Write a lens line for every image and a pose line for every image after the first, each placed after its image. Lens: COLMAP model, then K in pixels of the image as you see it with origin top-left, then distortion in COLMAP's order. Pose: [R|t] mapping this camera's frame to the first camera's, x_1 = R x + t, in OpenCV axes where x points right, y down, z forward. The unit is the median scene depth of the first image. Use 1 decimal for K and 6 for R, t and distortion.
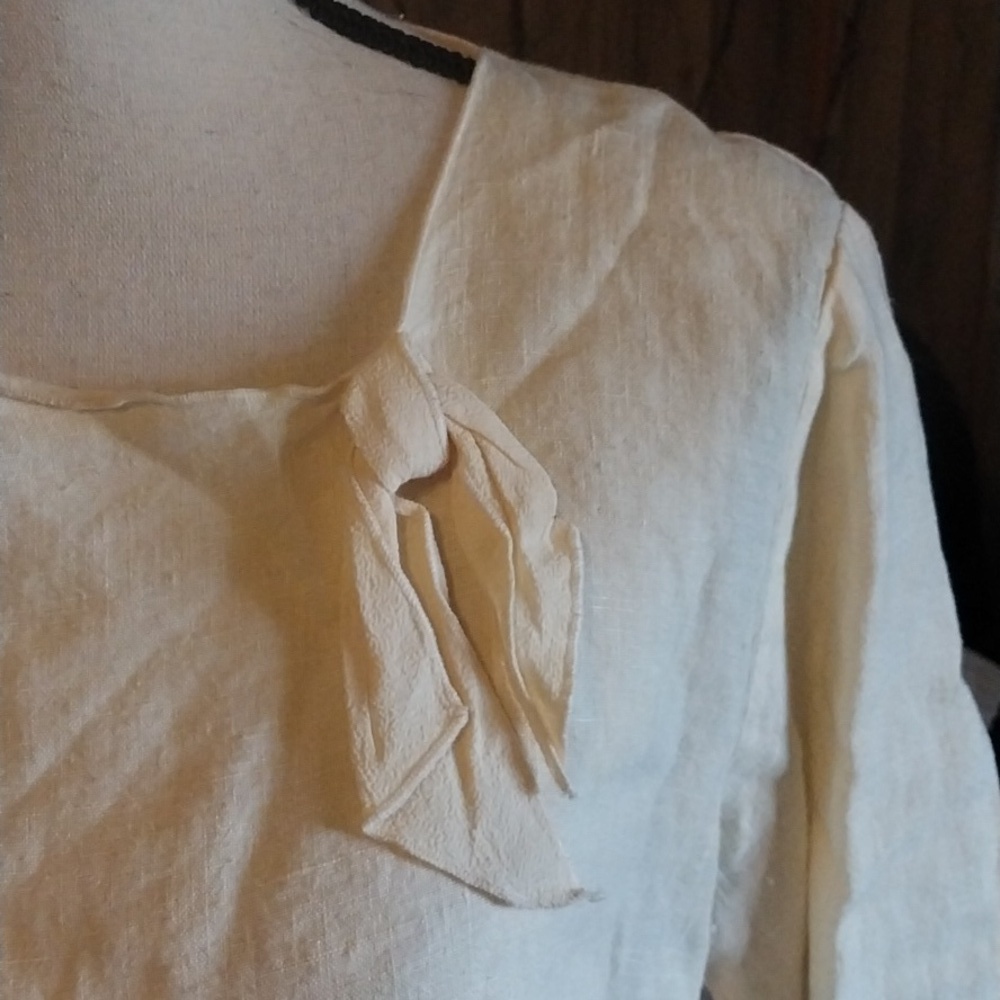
lens RADIAL K [[1686.2, 0, 500.0], [0, 1686.2, 500.0], [0, 0, 1]] dist [0.271394, -1.029558]
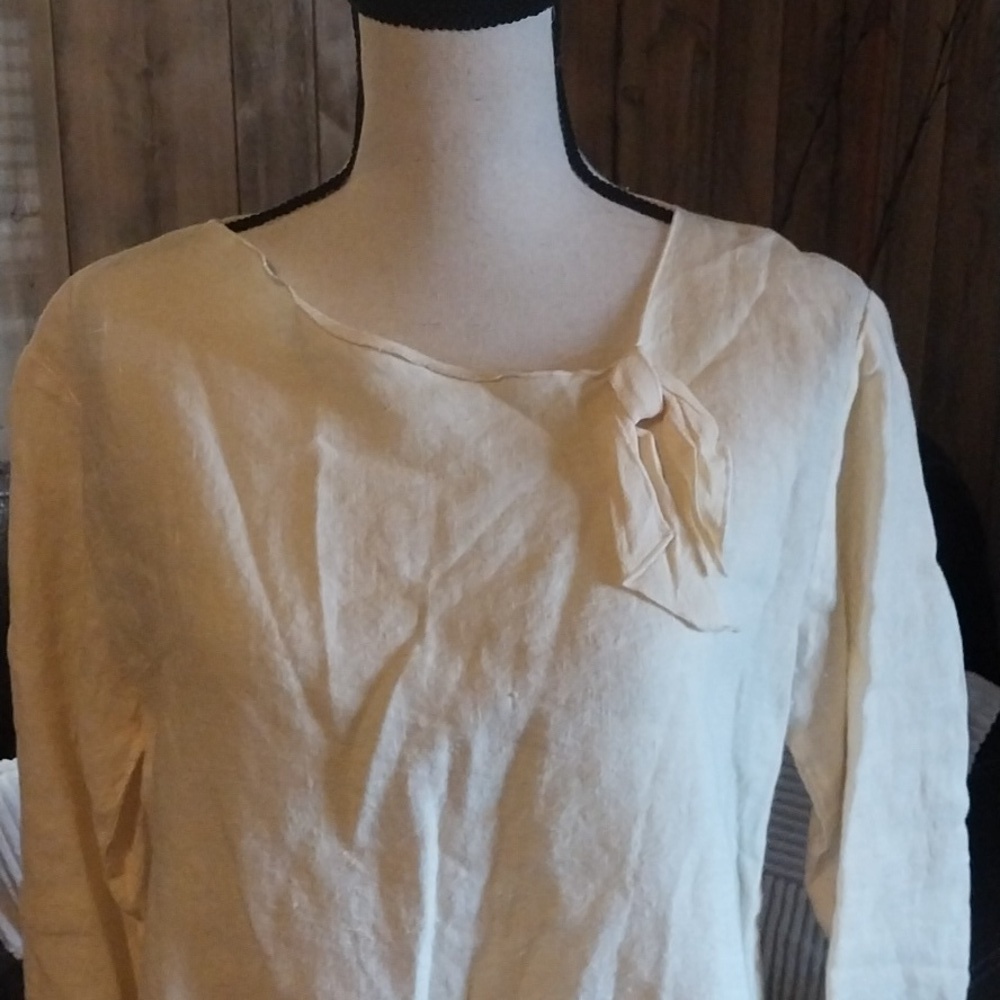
lens RADIAL K [[1686.2, 0, 500.0], [0, 1686.2, 500.0], [0, 0, 1]] dist [0.271394, -1.029558]
pose [[0.999415, 0.024321, -0.024059, -0.168477], [-0.026564, 0.994854, -0.097773, 0.275350], [0.021558, 0.098355, 0.994918, -0.933888]]
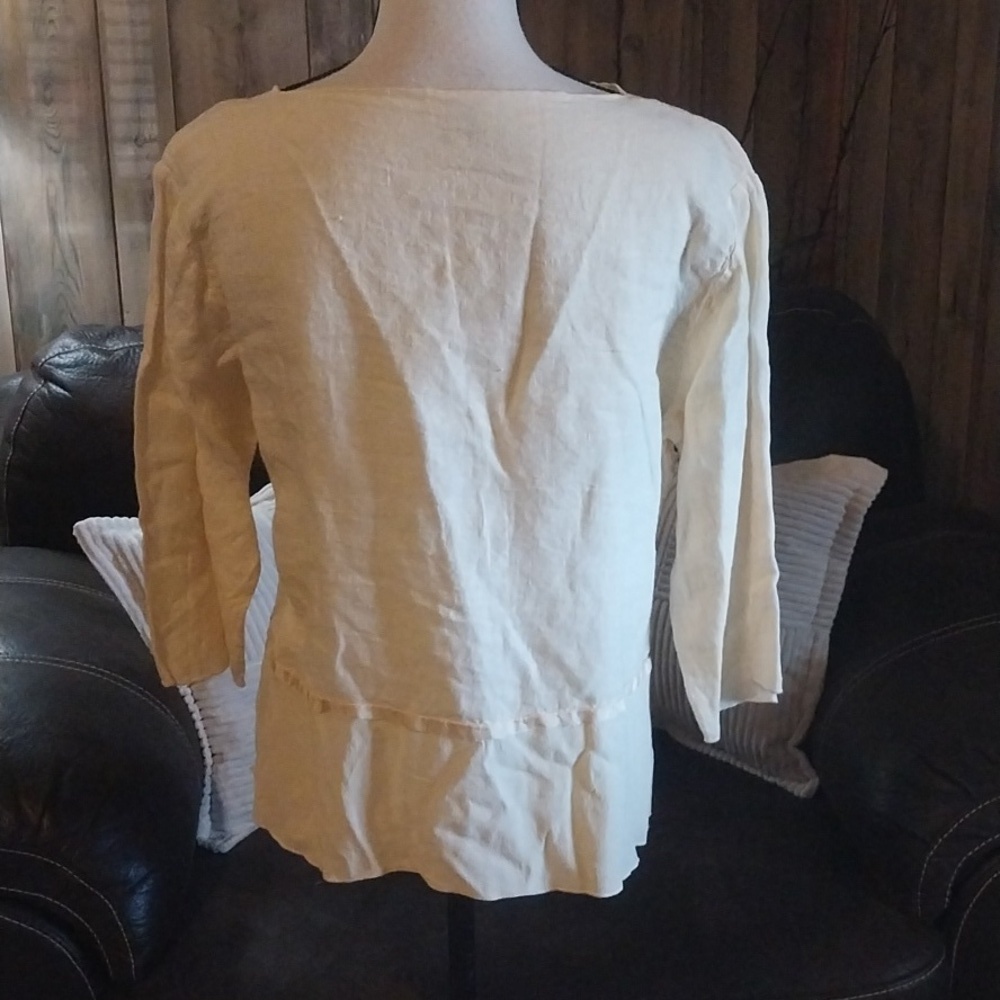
lens RADIAL K [[1686.2, 0, 500.0], [0, 1686.2, 500.0], [0, 0, 1]] dist [0.271394, -1.029558]
pose [[0.989349, 0.042140, -0.139331, 0.441378], [-0.055394, 0.994156, -0.092656, 0.752271], [0.134612, 0.099387, 0.985902, -1.854200]]
